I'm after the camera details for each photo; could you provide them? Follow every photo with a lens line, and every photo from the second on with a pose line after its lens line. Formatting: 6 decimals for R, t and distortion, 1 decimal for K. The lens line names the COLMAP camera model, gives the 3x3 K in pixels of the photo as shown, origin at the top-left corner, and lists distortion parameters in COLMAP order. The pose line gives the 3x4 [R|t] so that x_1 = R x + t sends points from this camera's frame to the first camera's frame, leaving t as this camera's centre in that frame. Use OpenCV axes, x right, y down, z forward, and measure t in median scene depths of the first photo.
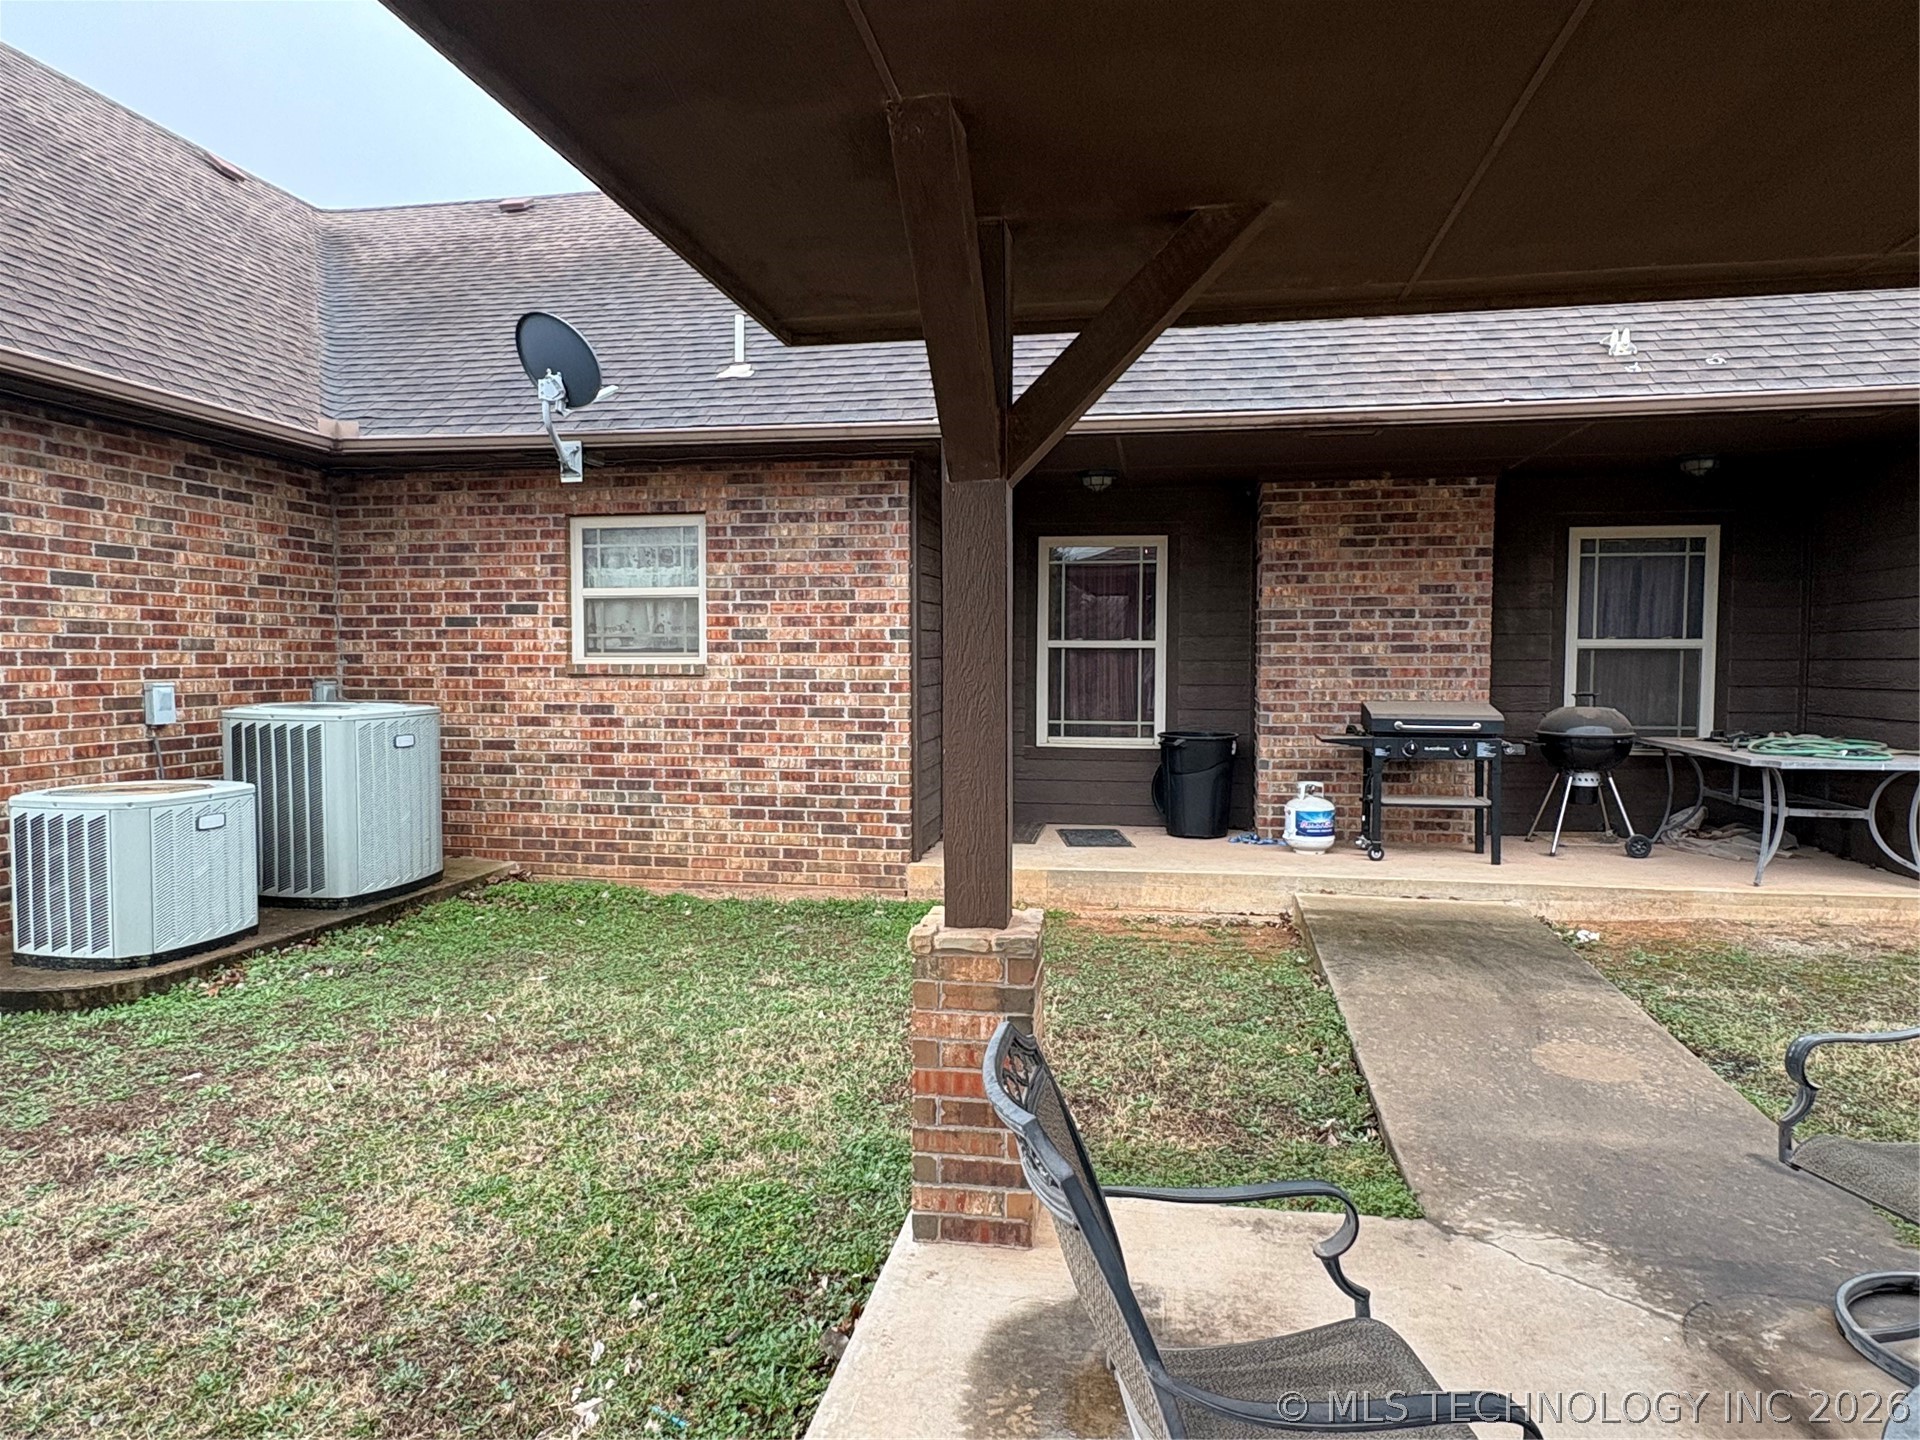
lens RADIAL K [[1178.4, 0, 959.7], [0, 1178.4, 722.1], [0, 0, 1]] dist [-0.001971, 0.002735]
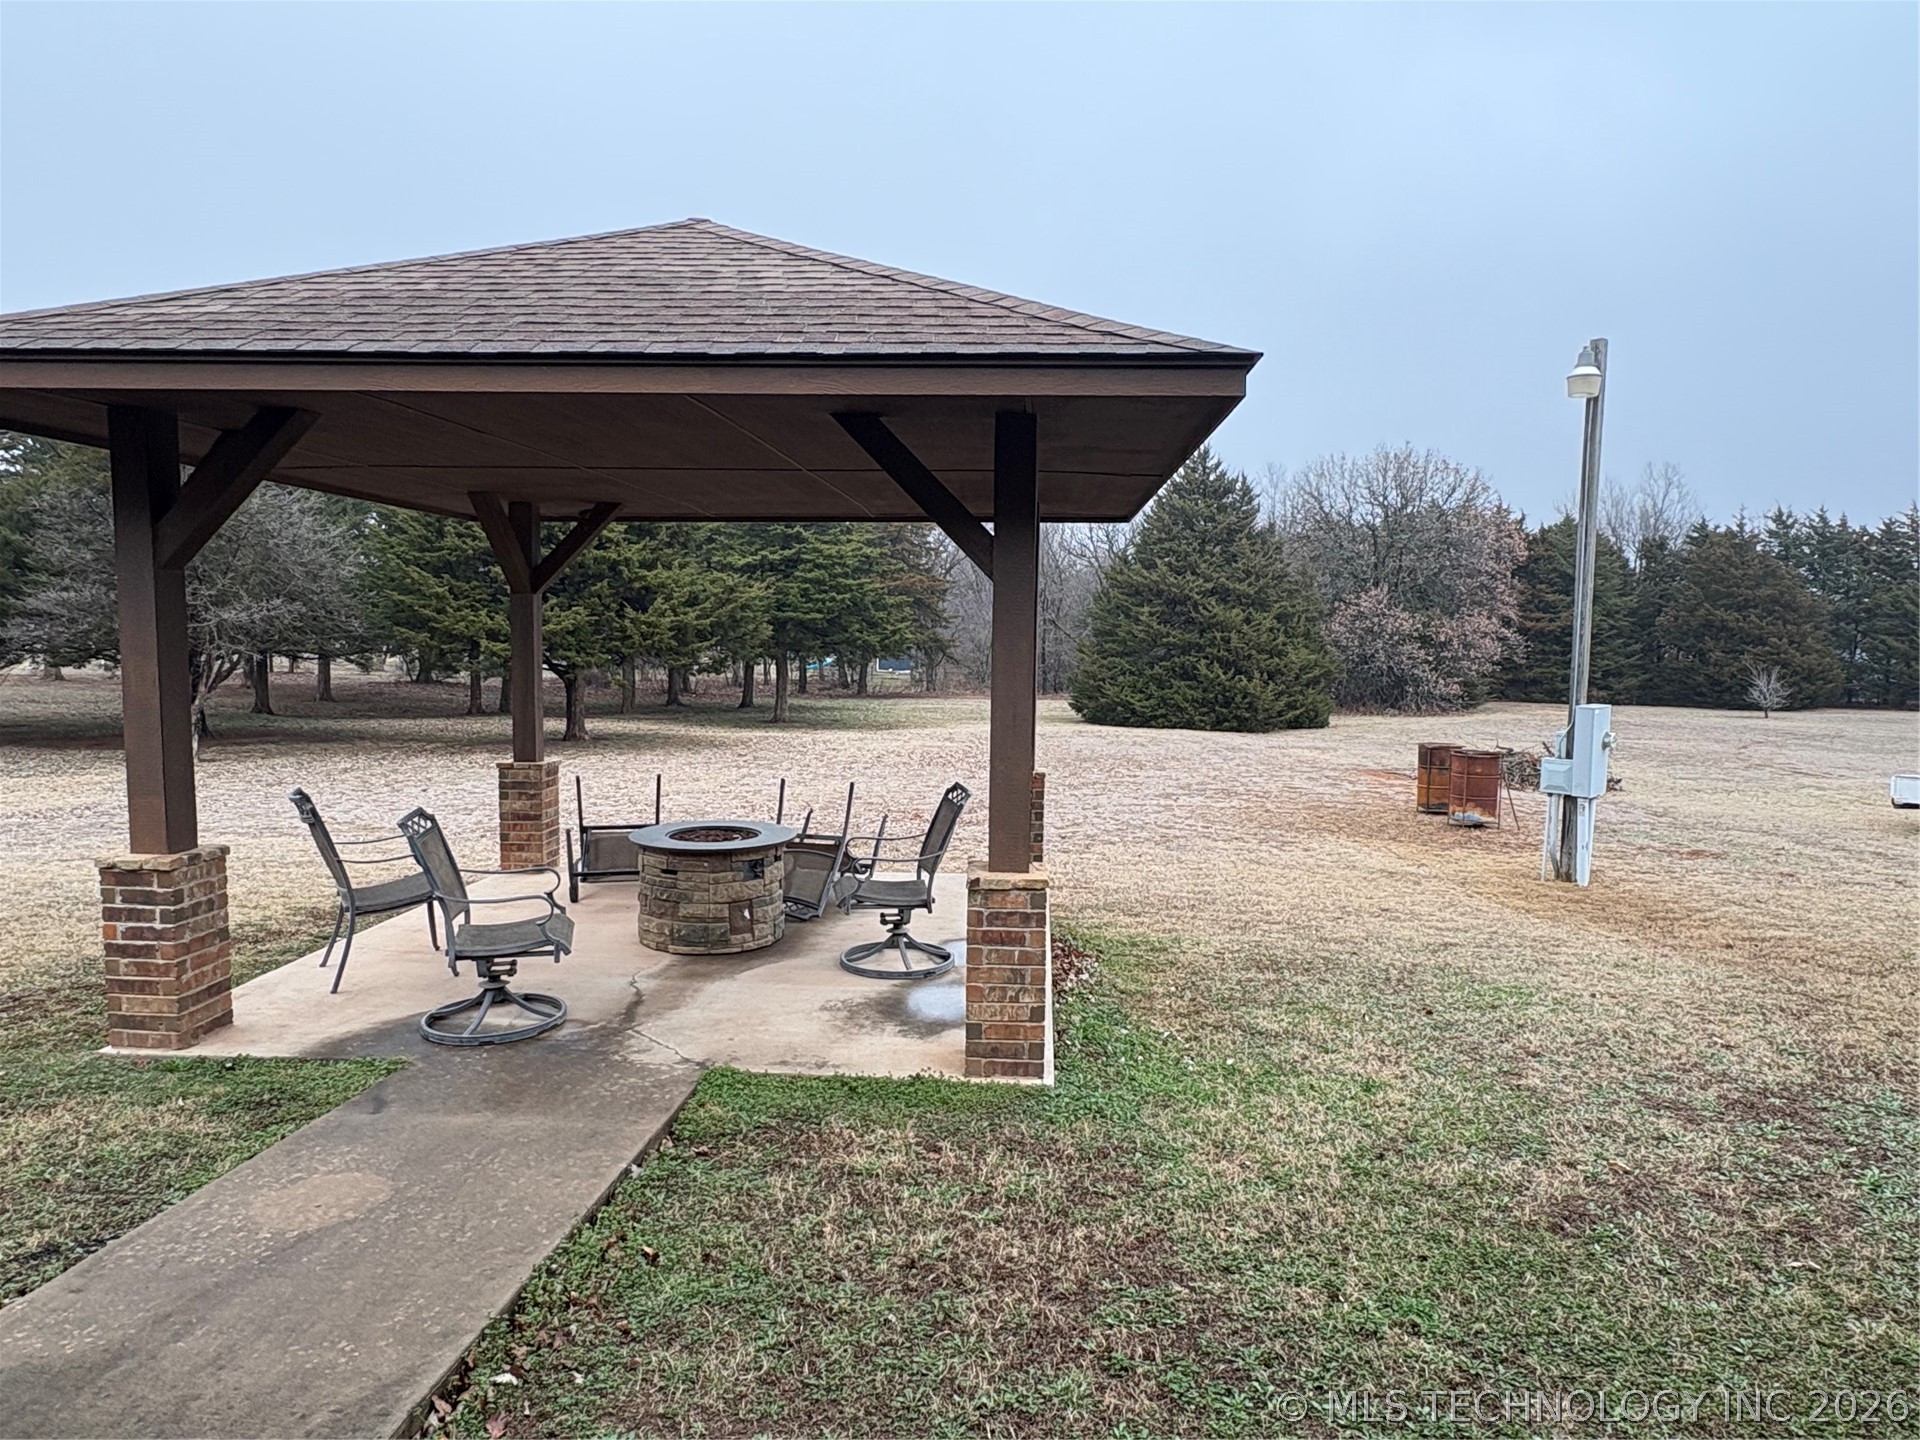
lens RADIAL K [[1178.4, 0, 970.7], [0, 1178.4, 730.3], [0, 0, 1]] dist [-0.001971, 0.002735]
pose [[-0.994059, 0.000552, -0.108839, 0.123072], [-0.014736, 0.990097, 0.139607, -0.117567], [0.107839, 0.140381, -0.984207, 1.328109]]
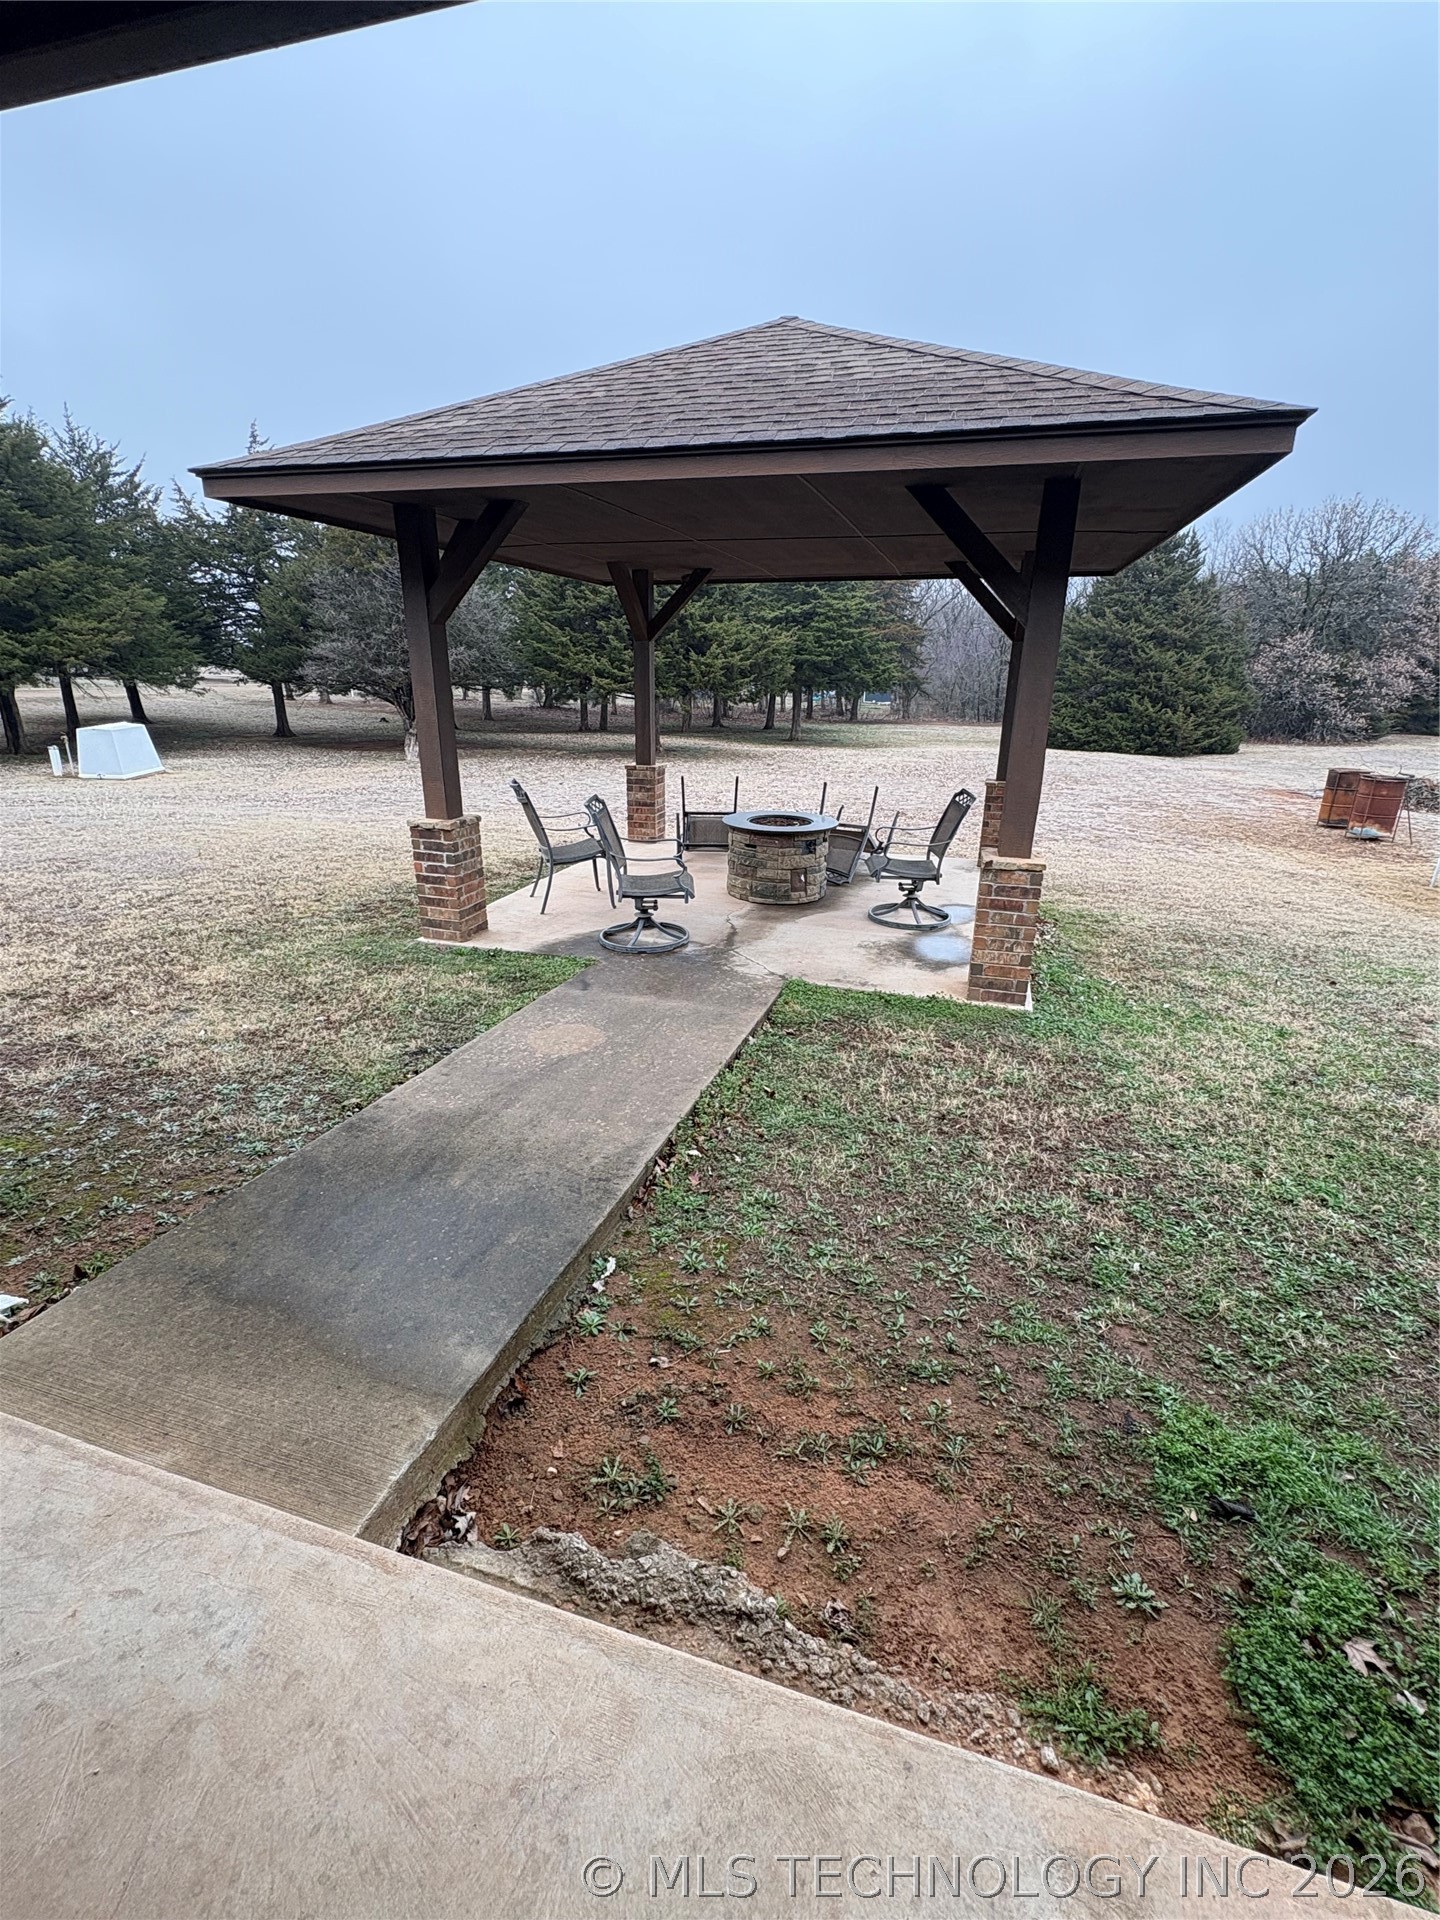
lens RADIAL K [[843.1, 0, 723.8], [0, 843.1, 963.2], [0, 0, 1]] dist [-0.000433, 0.000068]
pose [[-0.992440, -0.048909, 0.112560, 0.183159], [-0.002224, 0.924175, 0.381963, -0.115642], [-0.122707, 0.378825, -0.917297, 1.334381]]
